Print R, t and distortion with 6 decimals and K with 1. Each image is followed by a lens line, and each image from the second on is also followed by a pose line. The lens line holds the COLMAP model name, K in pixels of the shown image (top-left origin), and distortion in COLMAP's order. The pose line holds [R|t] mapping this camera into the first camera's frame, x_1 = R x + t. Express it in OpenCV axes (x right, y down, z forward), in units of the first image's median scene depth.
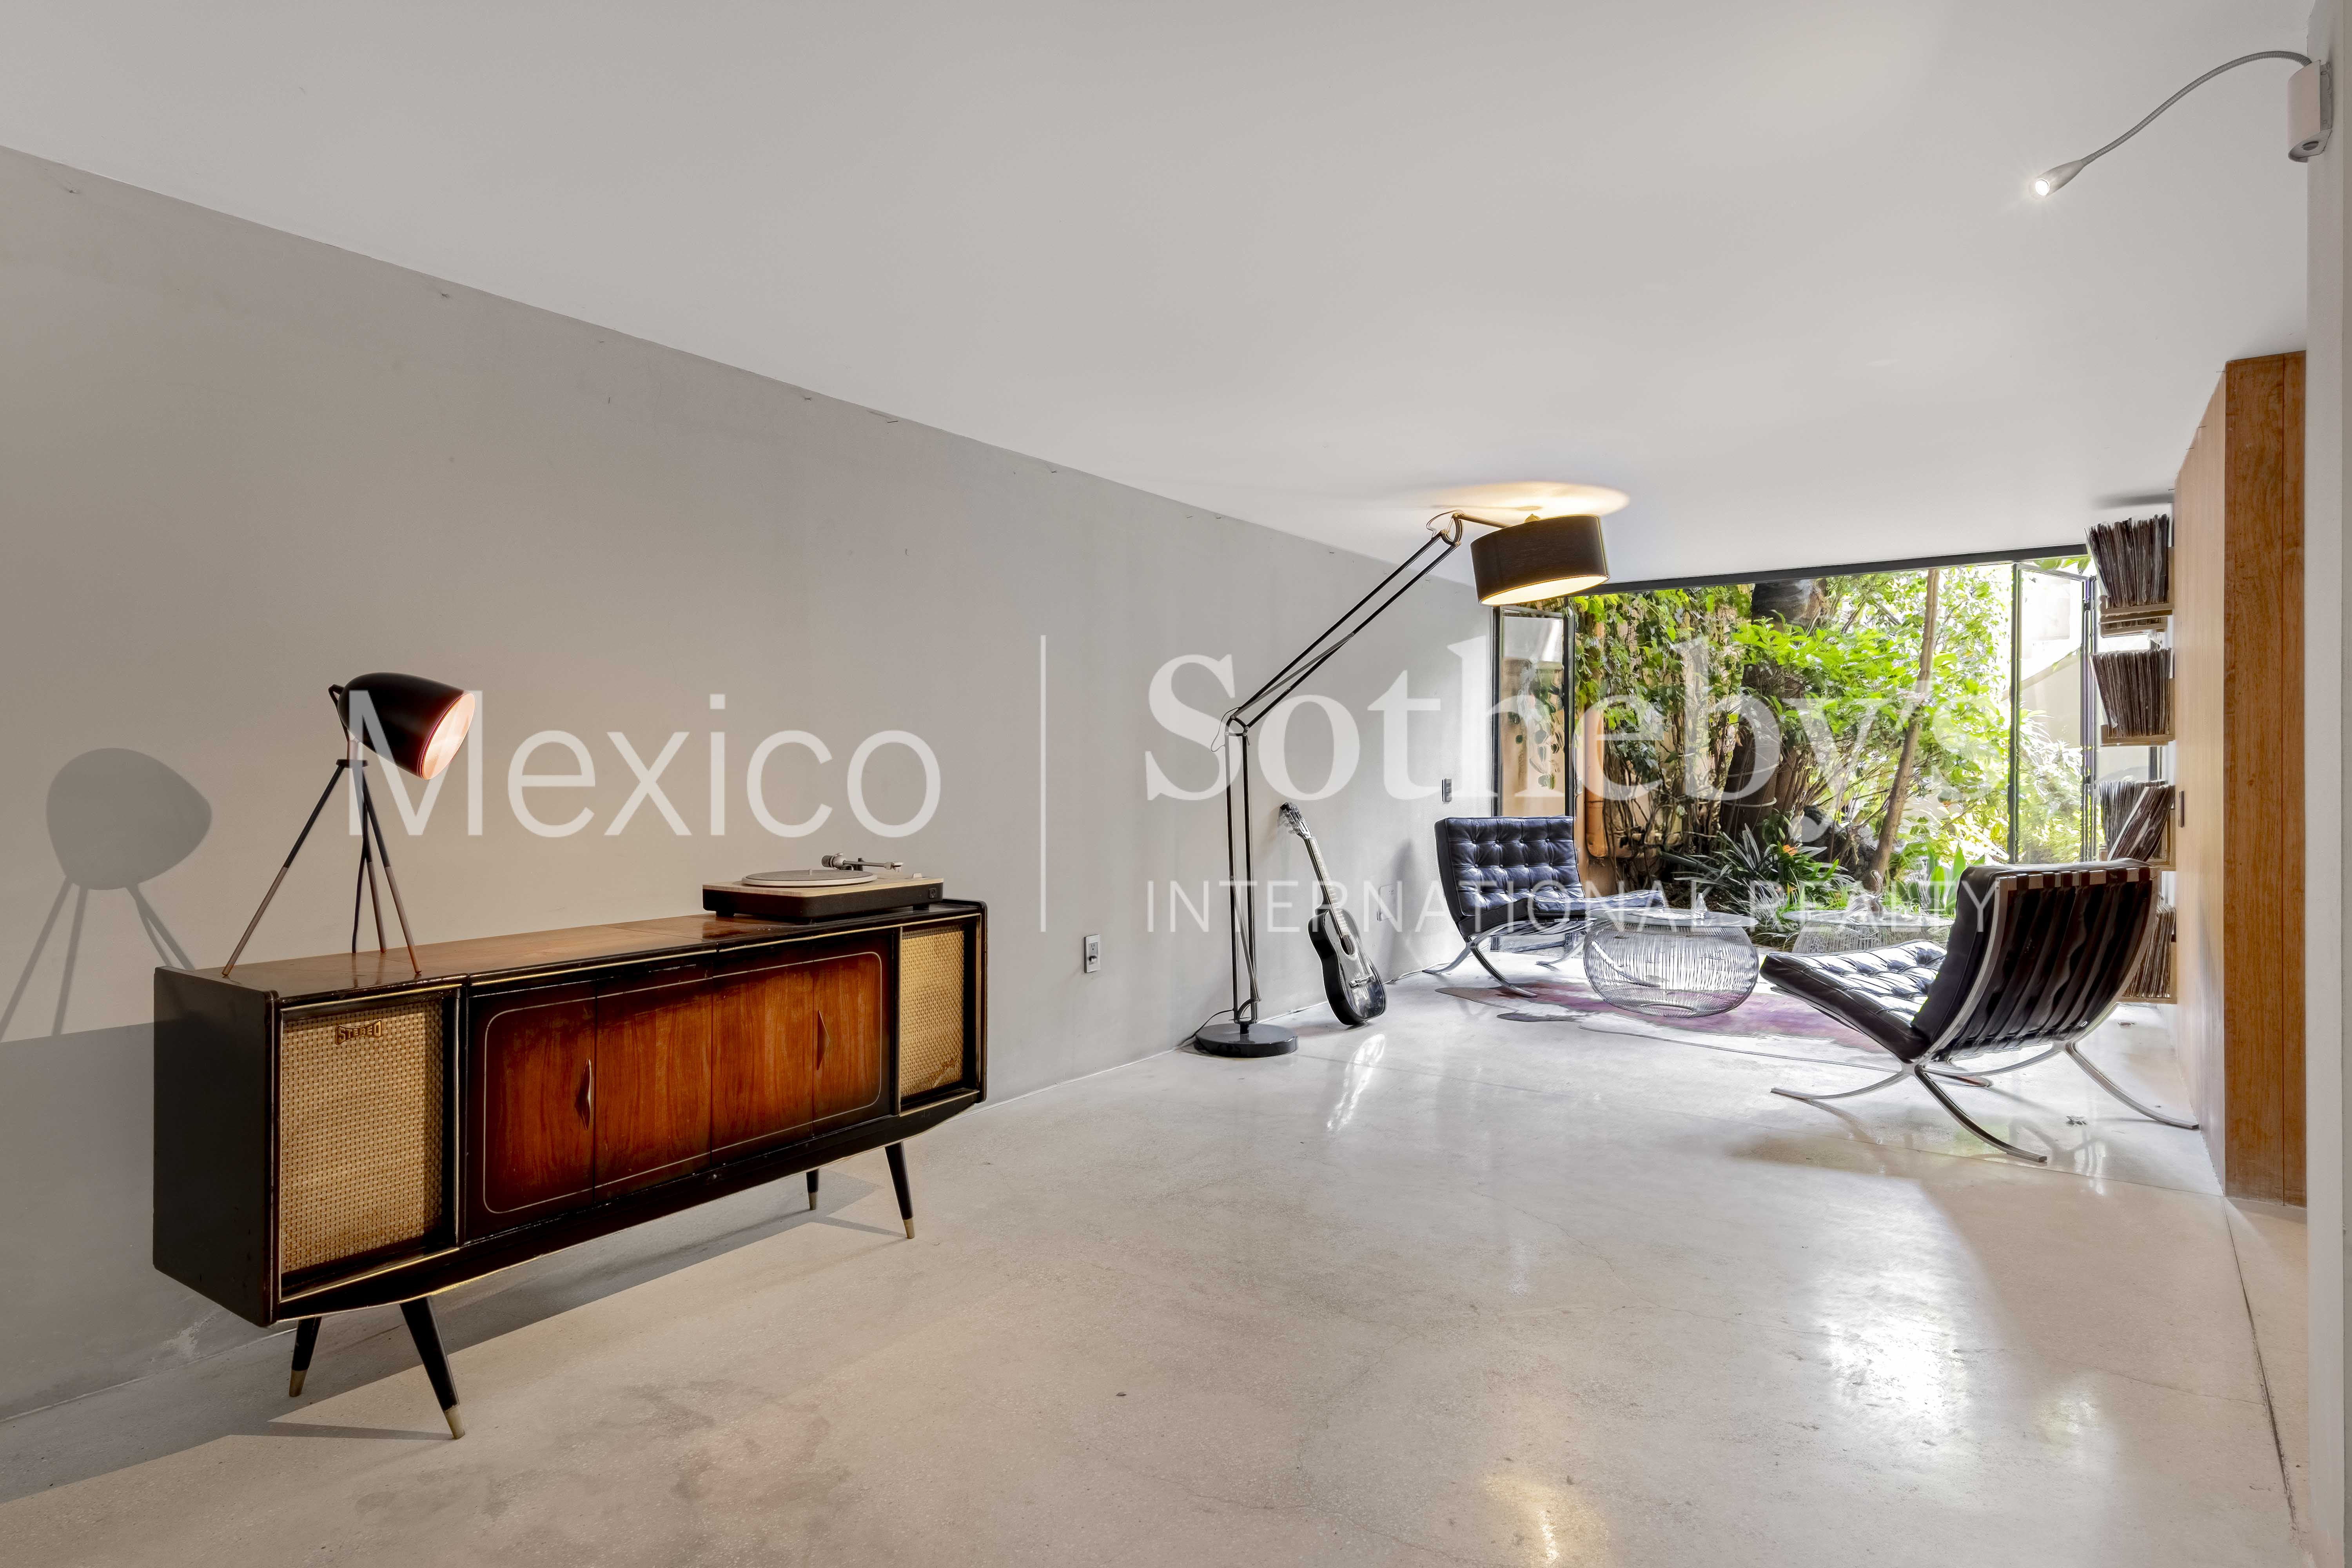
lens RADIAL K [[1278.0, 0, 1176.0], [0, 1278.0, 784.0], [0, 0, 1]] dist [0.006682, 0.000863]
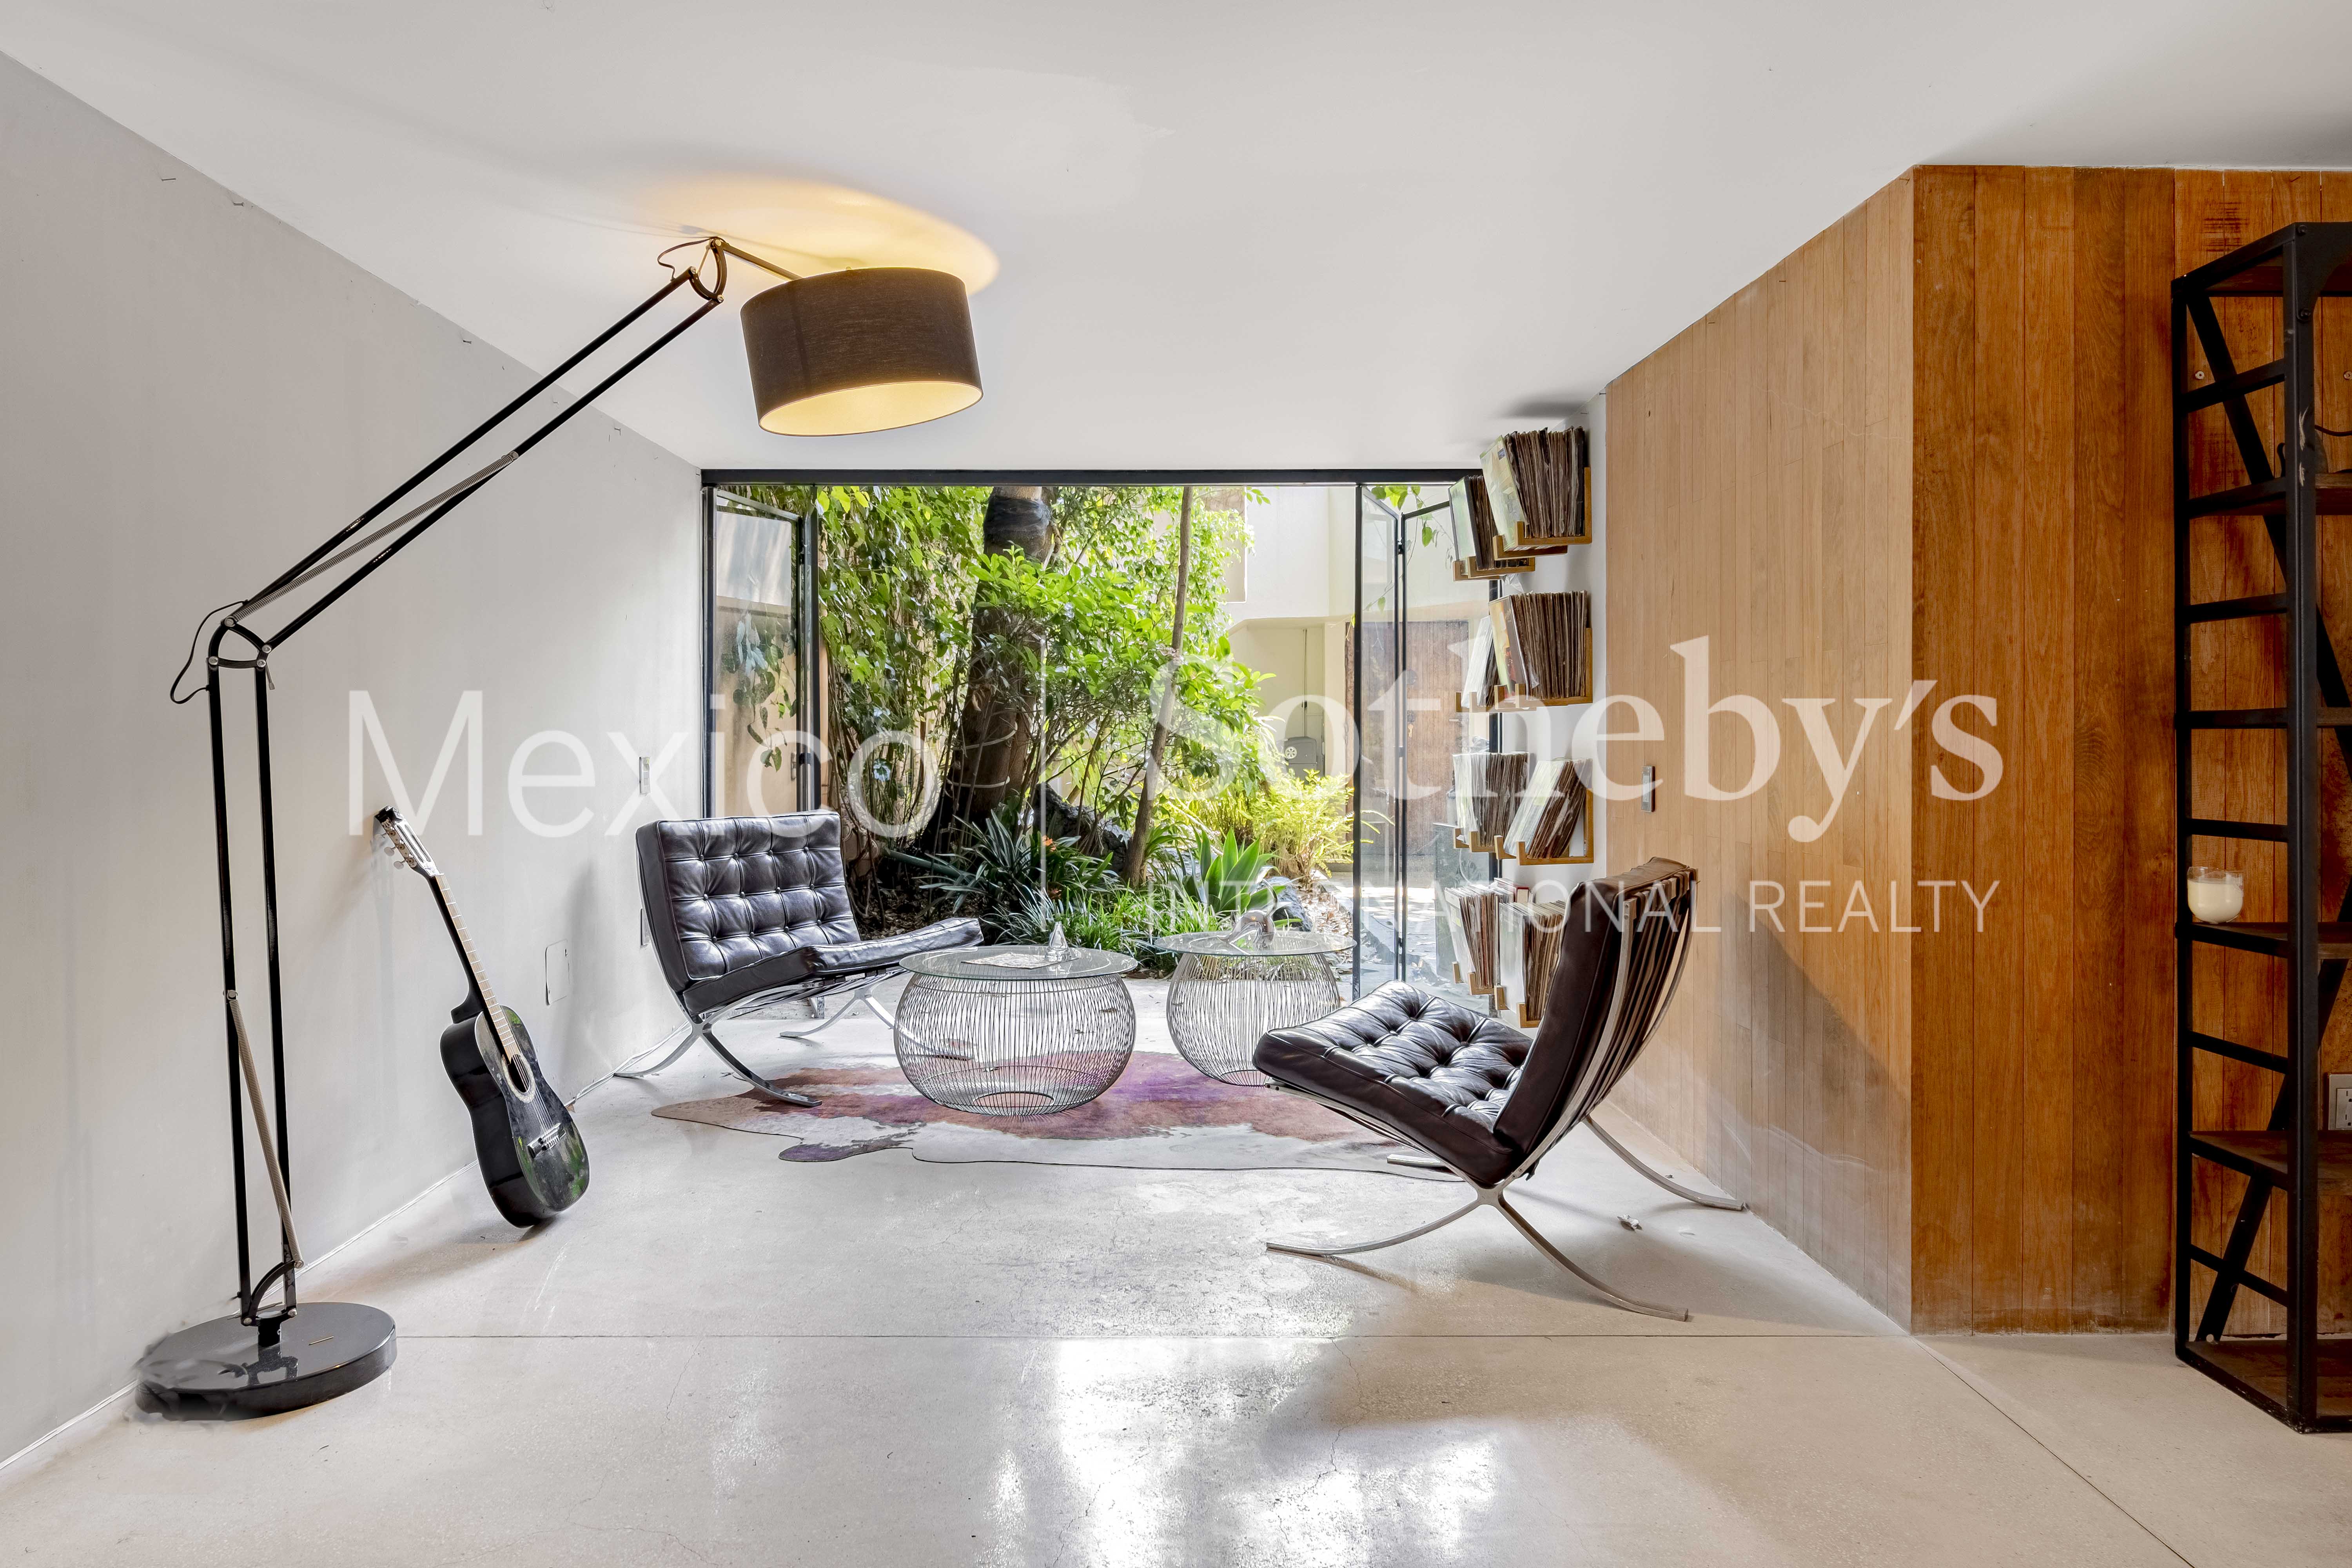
lens RADIAL K [[1504.9, 0, 1187.0], [0, 1504.9, 810.3], [0, 0, 1]] dist [-0.001709, -0.001312]
pose [[0.798175, -0.011894, 0.602309, -0.005264], [-0.008739, 0.999471, 0.031319, 0.004024], [-0.602363, -0.030261, 0.797649, 0.388310]]
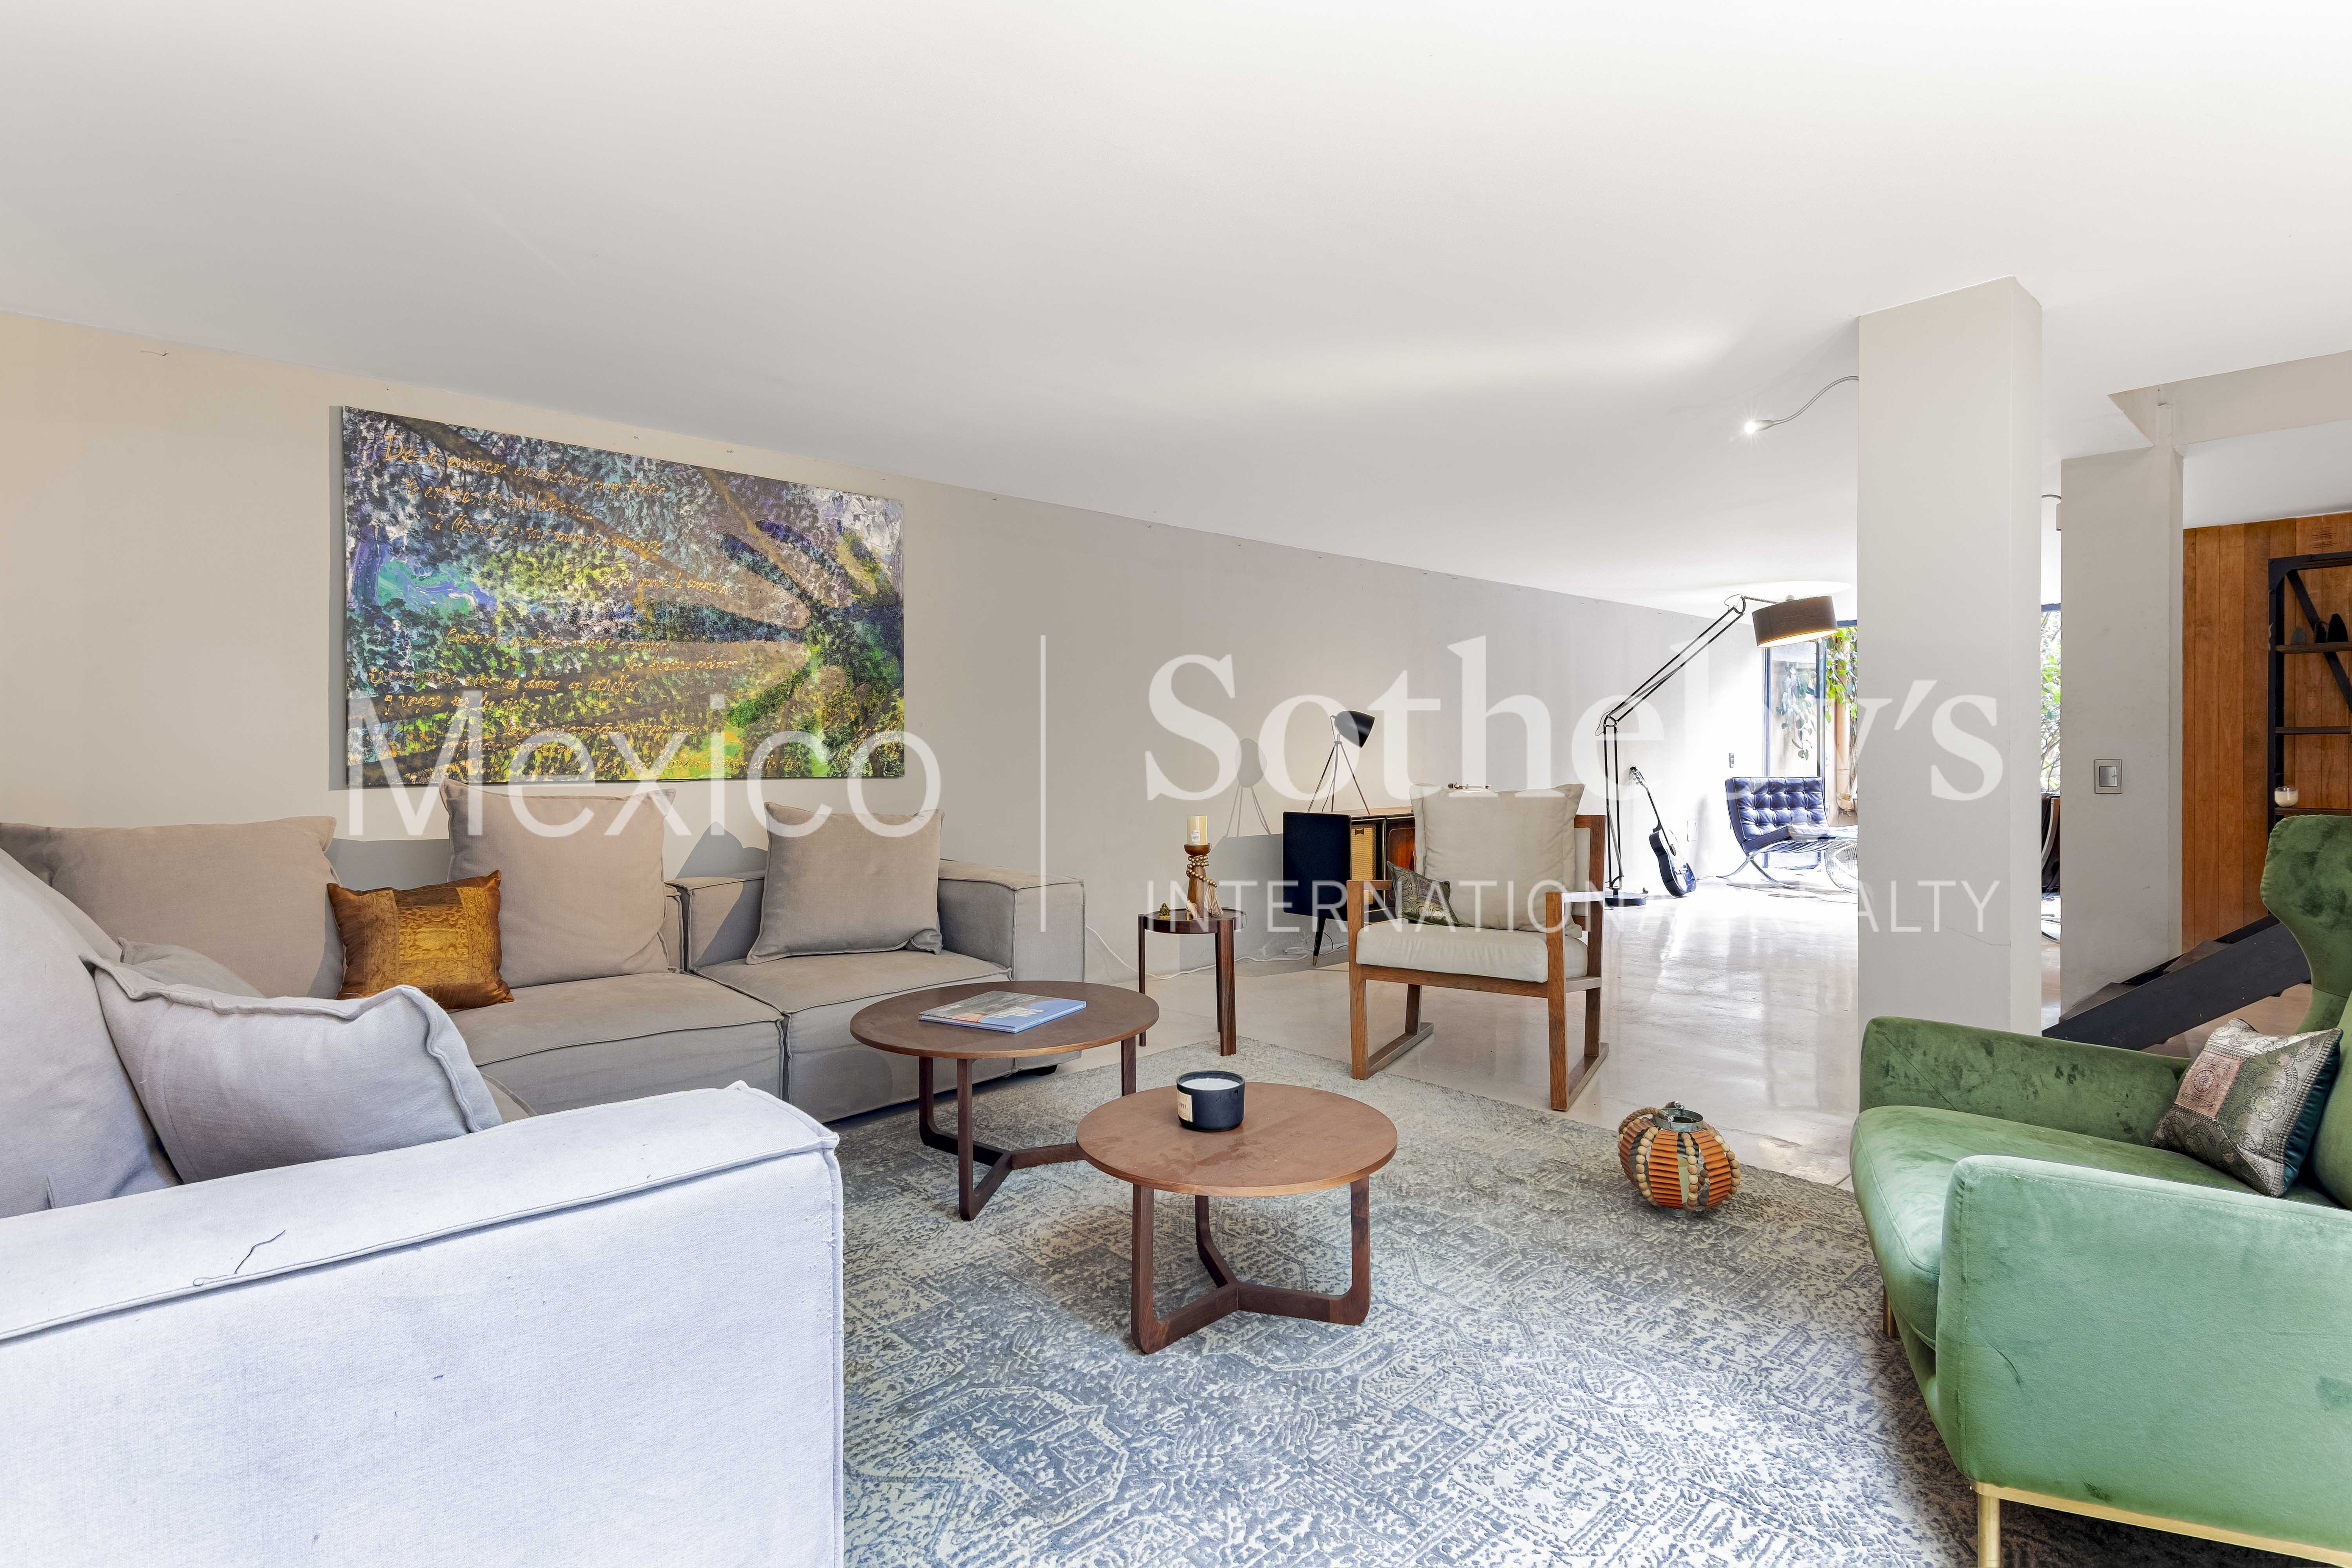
lens RADIAL K [[1206.2, 0, 1181.7], [0, 1206.2, 784.7], [0, 0, 1]] dist [-0.009130, -0.001728]
pose [[0.978943, -0.001257, -0.204132, -0.187322], [0.004051, 0.999904, 0.013271, 0.017531], [0.204096, -0.013818, 0.978853, -0.731421]]
